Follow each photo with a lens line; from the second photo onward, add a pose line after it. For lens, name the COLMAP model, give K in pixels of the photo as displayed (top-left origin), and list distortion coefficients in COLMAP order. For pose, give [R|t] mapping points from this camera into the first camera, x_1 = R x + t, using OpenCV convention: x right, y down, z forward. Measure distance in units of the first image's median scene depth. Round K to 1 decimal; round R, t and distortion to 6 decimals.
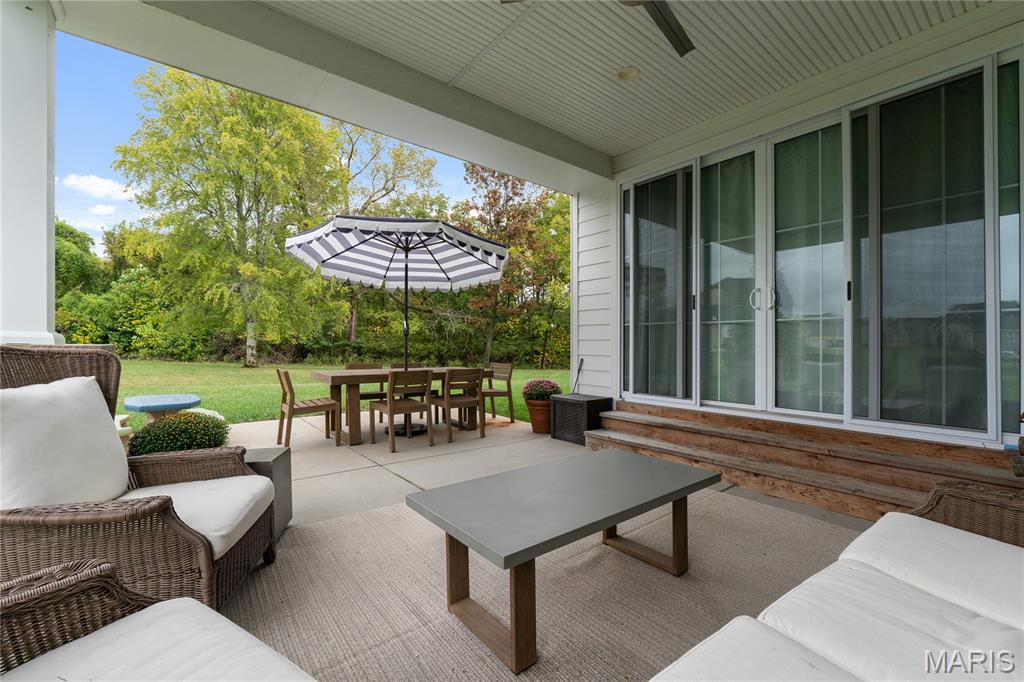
lens RADIAL K [[434.9, 0, 507.2], [0, 434.9, 343.6], [0, 0, 1]] dist [-0.000071, 0.000035]
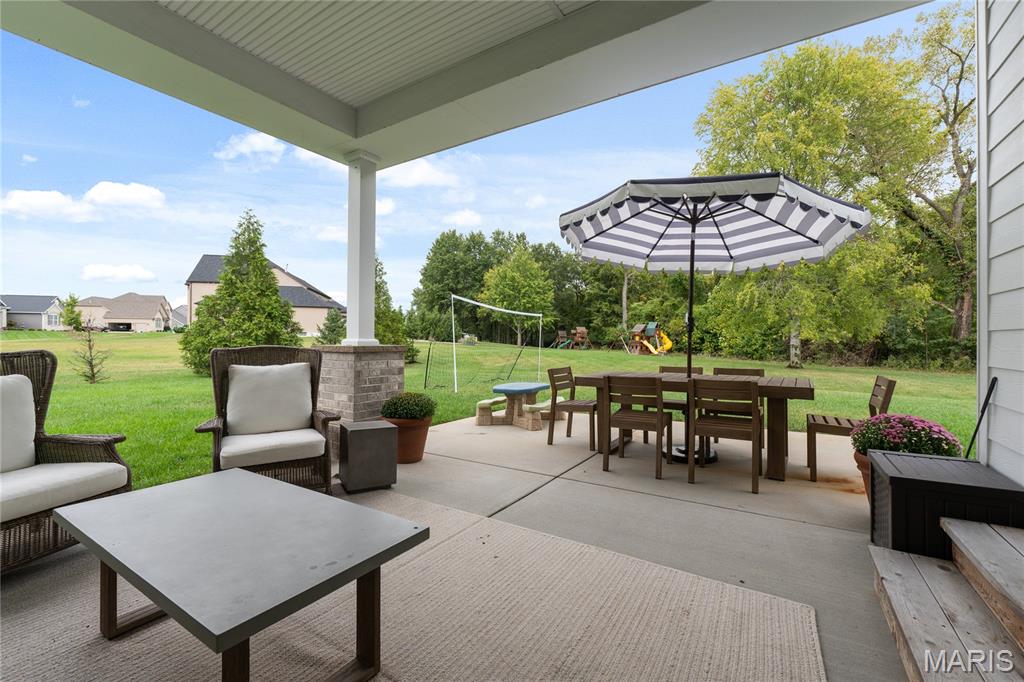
lens RADIAL K [[434.9, 0, 507.2], [0, 434.9, 343.6], [0, 0, 1]] dist [-0.000071, 0.000035]
pose [[0.325533, -0.006465, -0.945508, 0.108364], [0.007937, 0.999960, -0.004104, 0.000451], [0.945497, -0.006168, 0.325572, 0.121089]]
